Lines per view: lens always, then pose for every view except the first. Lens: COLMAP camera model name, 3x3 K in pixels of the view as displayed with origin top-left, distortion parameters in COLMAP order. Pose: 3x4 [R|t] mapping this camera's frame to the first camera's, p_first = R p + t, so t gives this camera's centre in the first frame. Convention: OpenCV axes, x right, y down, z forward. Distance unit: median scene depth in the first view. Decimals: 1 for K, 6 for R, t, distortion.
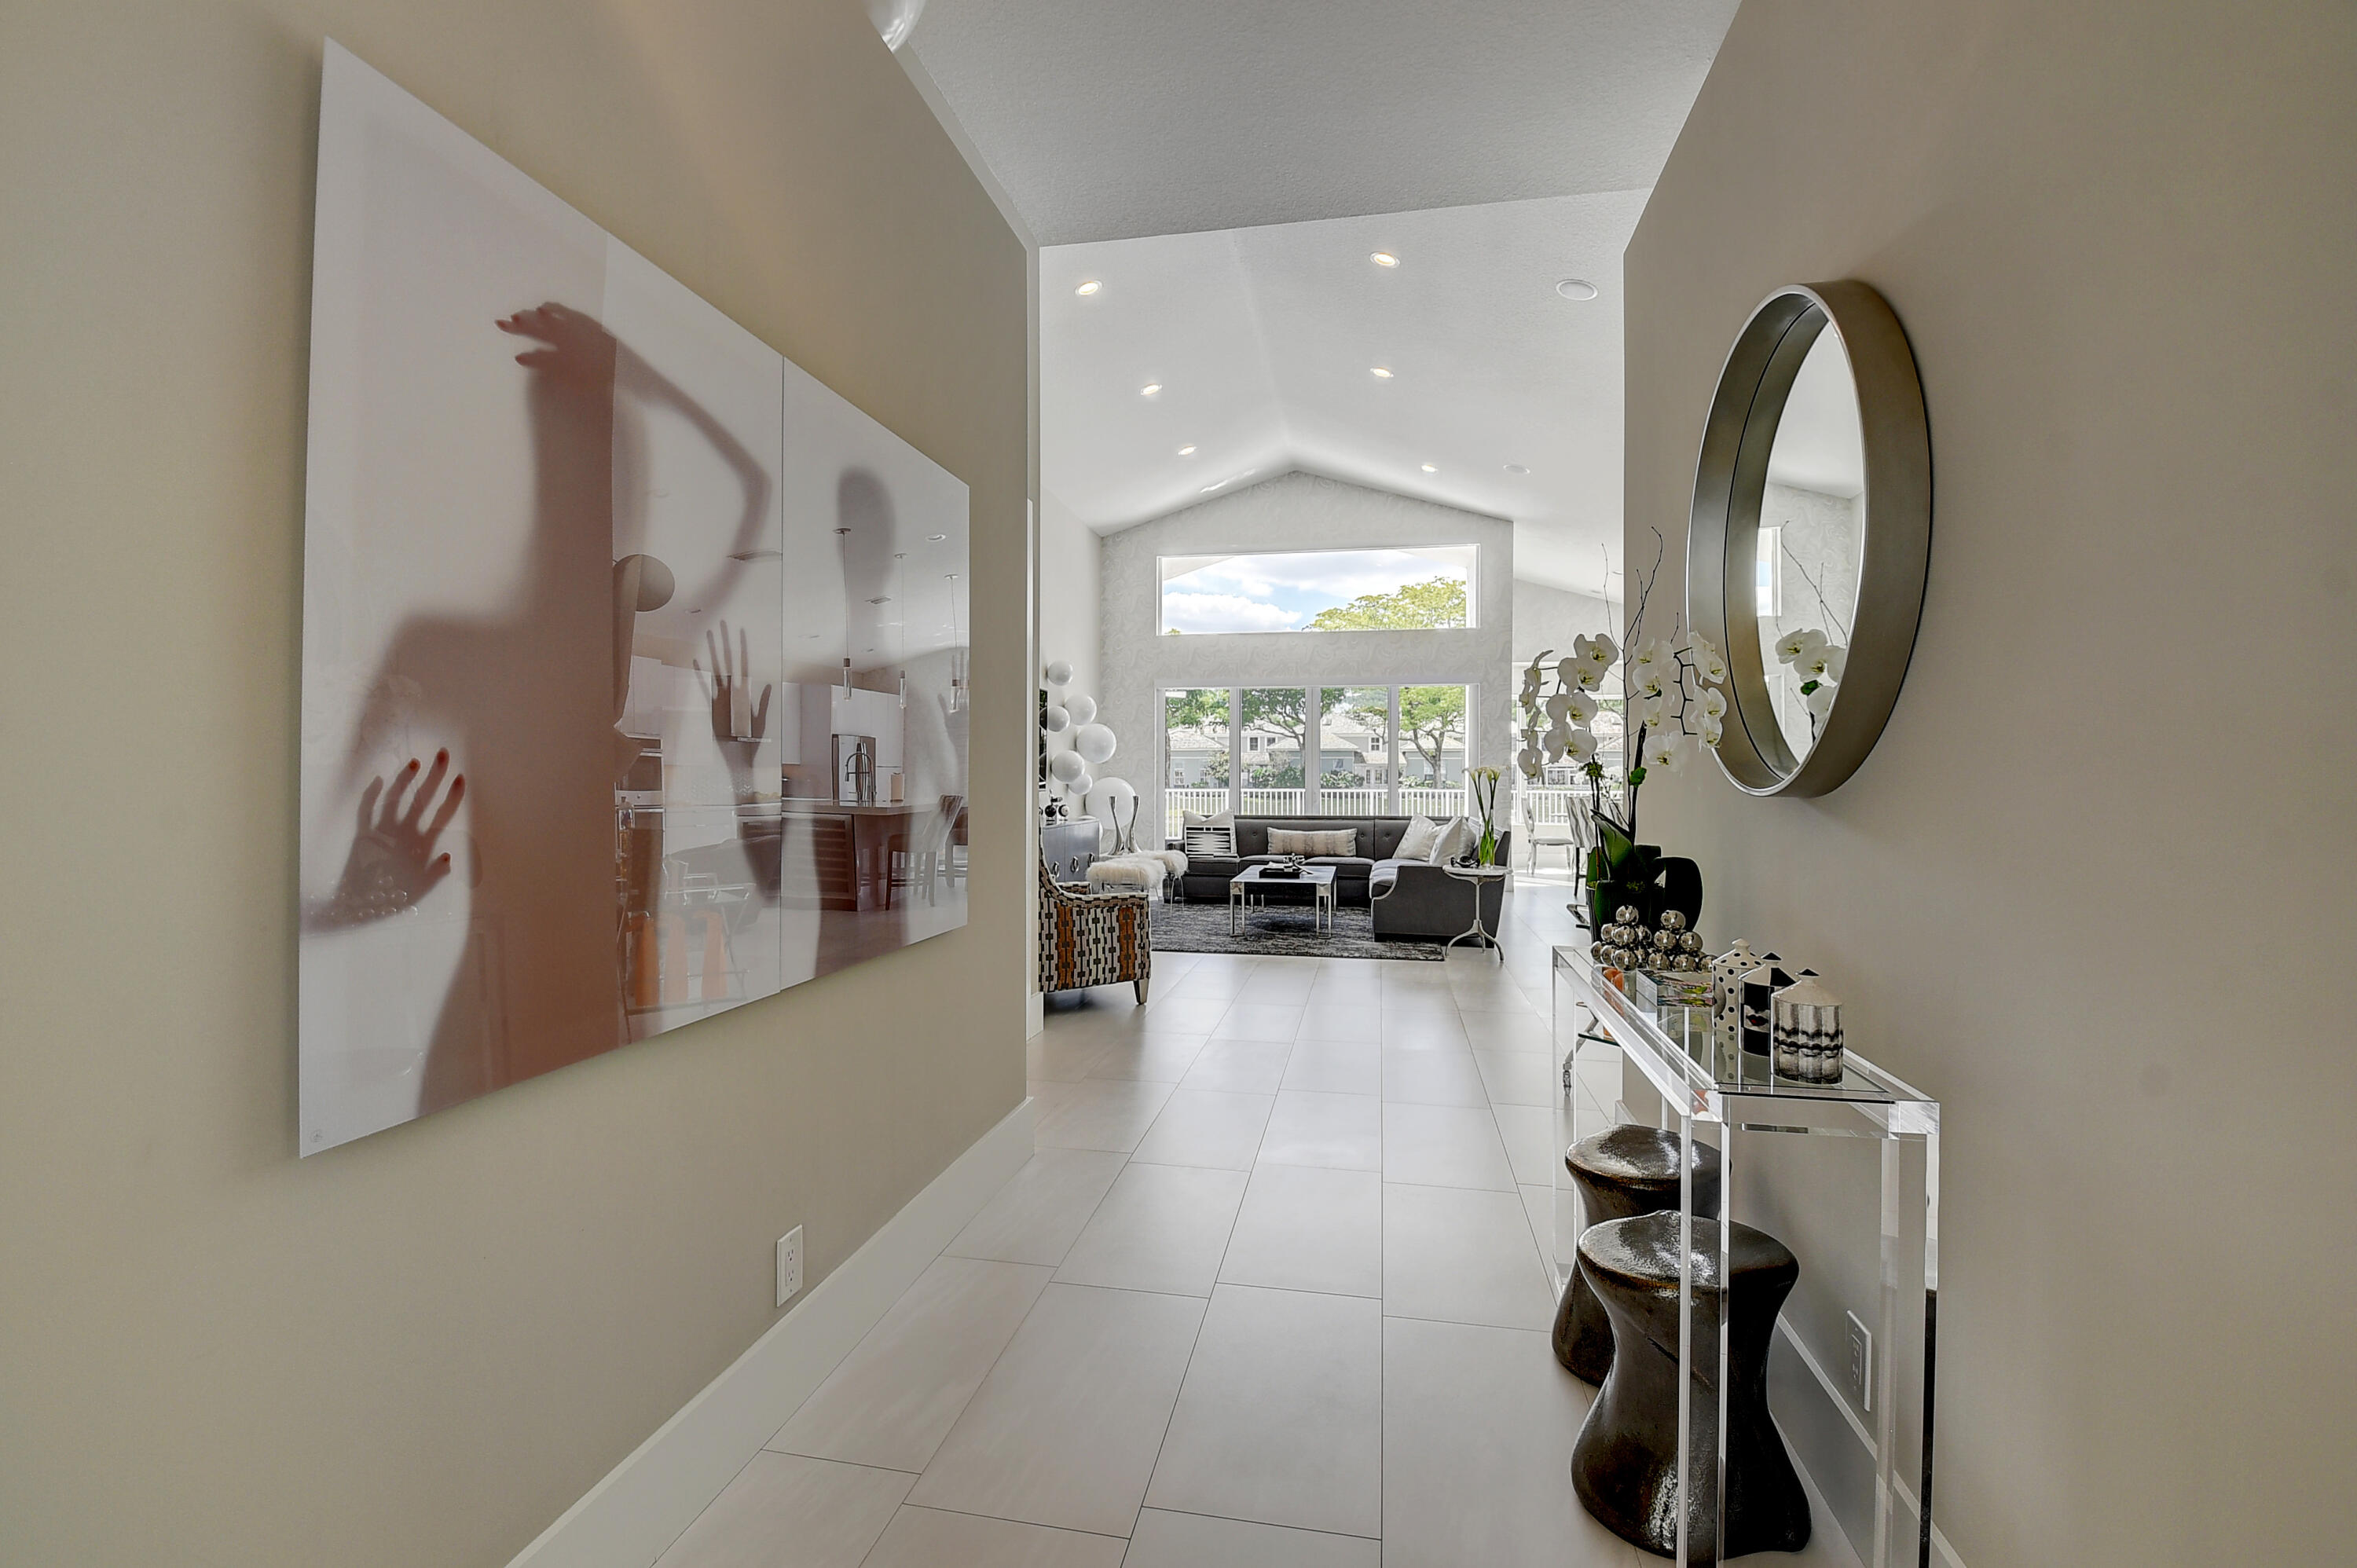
lens RADIAL K [[1047.7, 0, 1185.7], [0, 1047.7, 766.9], [0, 0, 1]] dist [0.002224, -0.022783]
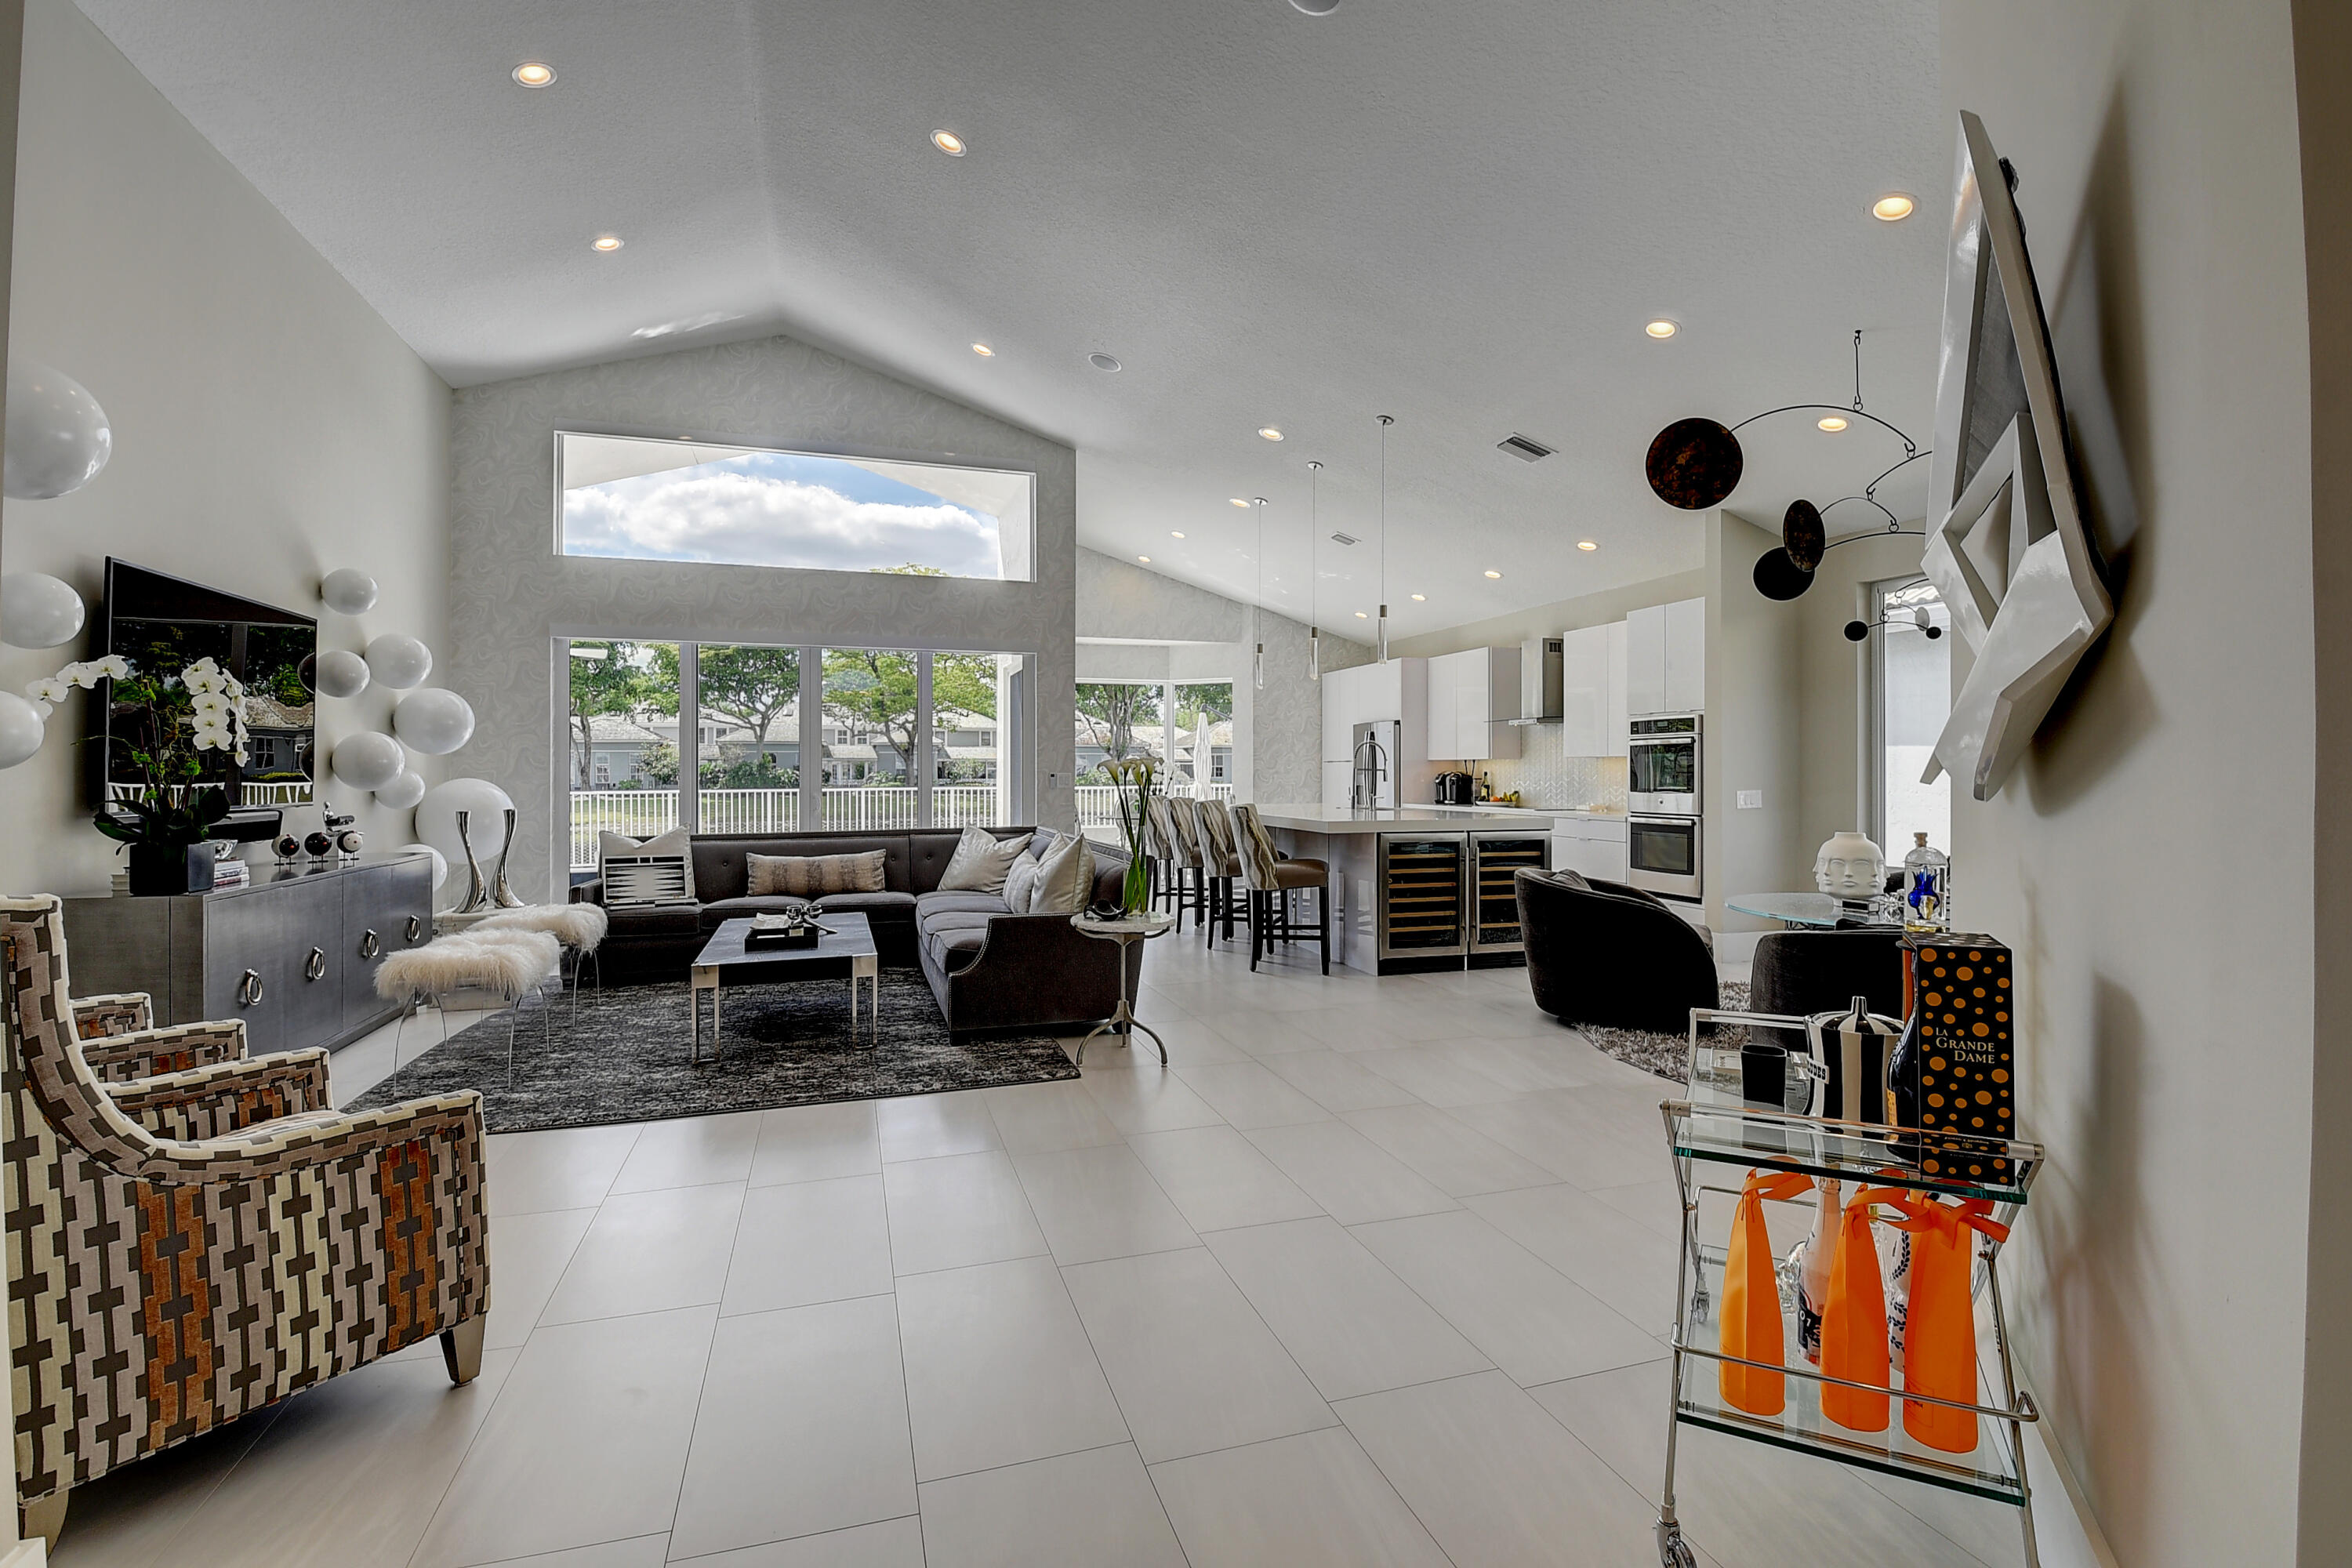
lens RADIAL K [[1045.5, 0, 1183.2], [0, 1045.5, 766.9], [0, 0, 1]] dist [0.002224, -0.022783]
pose [[0.877535, -0.003058, 0.479503, 0.004106], [0.000608, 0.999986, 0.005264, 0.000710], [-0.479513, -0.004328, 0.877524, 0.283983]]
